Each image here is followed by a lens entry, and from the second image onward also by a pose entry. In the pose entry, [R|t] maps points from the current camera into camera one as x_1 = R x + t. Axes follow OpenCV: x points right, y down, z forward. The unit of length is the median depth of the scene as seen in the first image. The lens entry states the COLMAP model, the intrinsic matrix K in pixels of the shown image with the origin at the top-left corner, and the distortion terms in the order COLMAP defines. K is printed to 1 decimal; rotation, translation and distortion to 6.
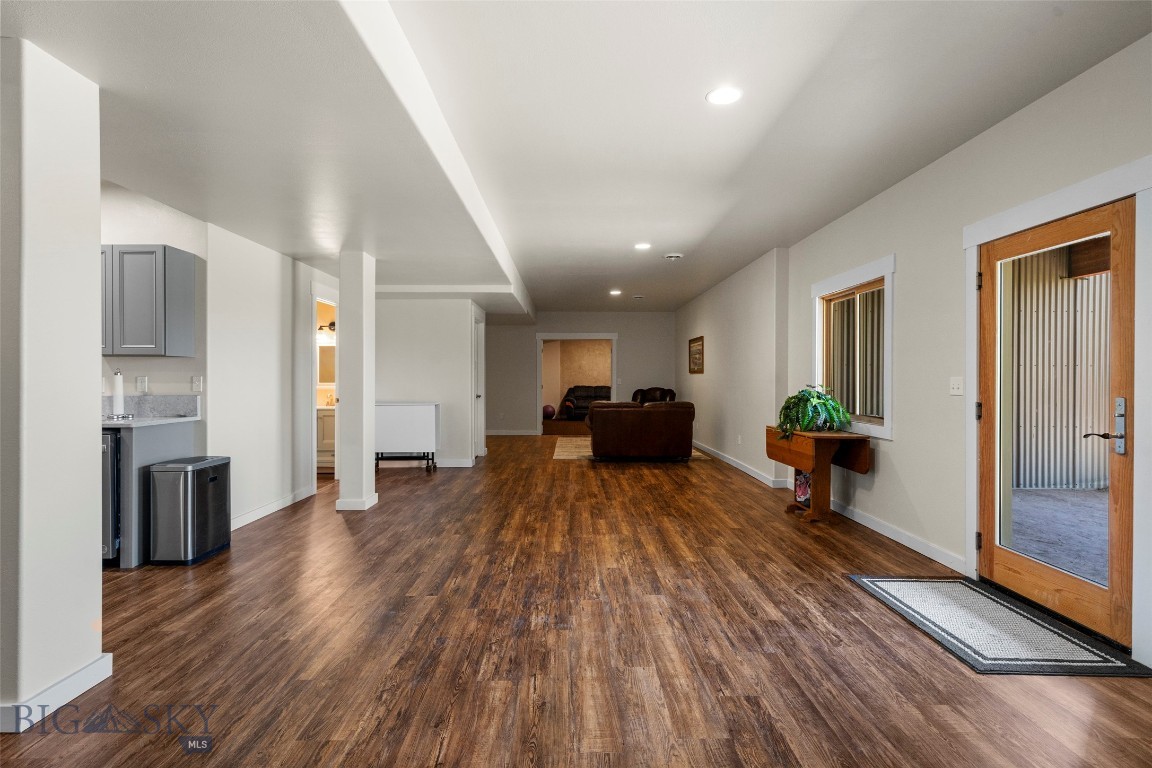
lens RADIAL K [[555.9, 0, 578.1], [0, 555.9, 383.1], [0, 0, 1]] dist [-0.001212, 0.000005]
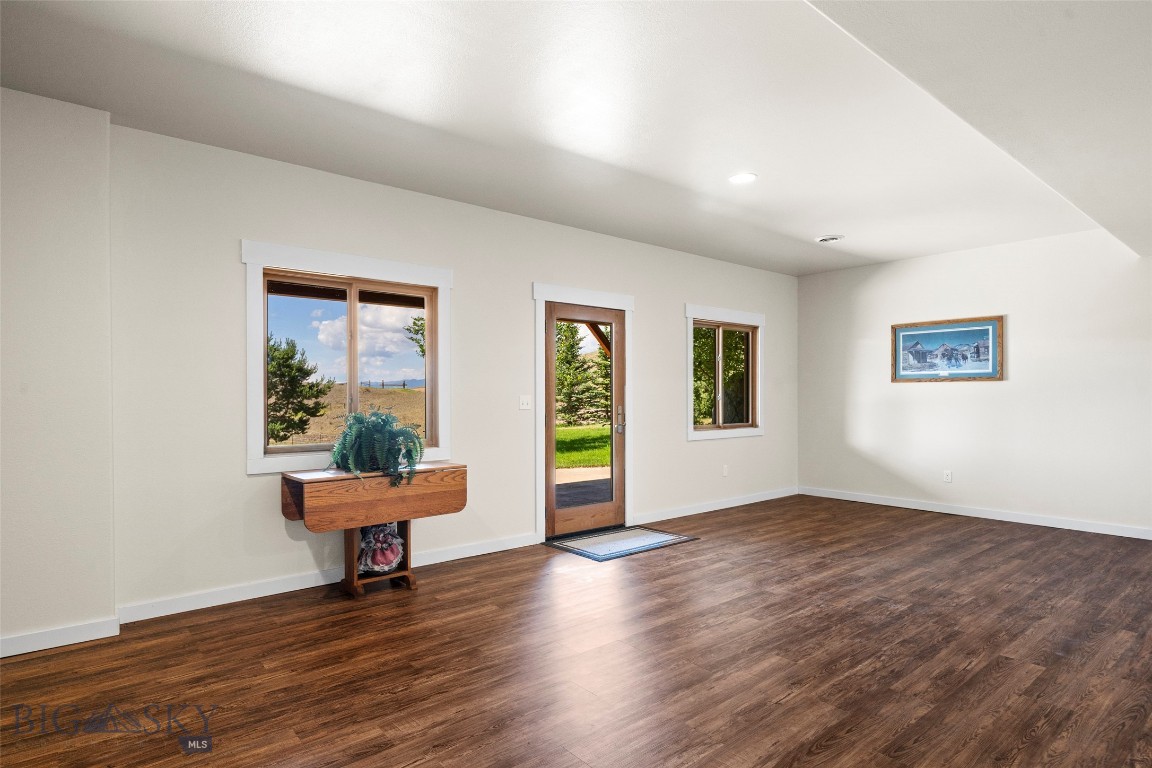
lens RADIAL K [[615.2, 0, 579.6], [0, 615.2, 391.6], [0, 0, 1]] dist [0.002051, 0.000409]
pose [[-0.629916, 0.007437, 0.776628, -0.624534], [0.006784, 0.999969, -0.004074, -0.014993], [-0.776634, 0.002703, -0.629947, 2.237931]]
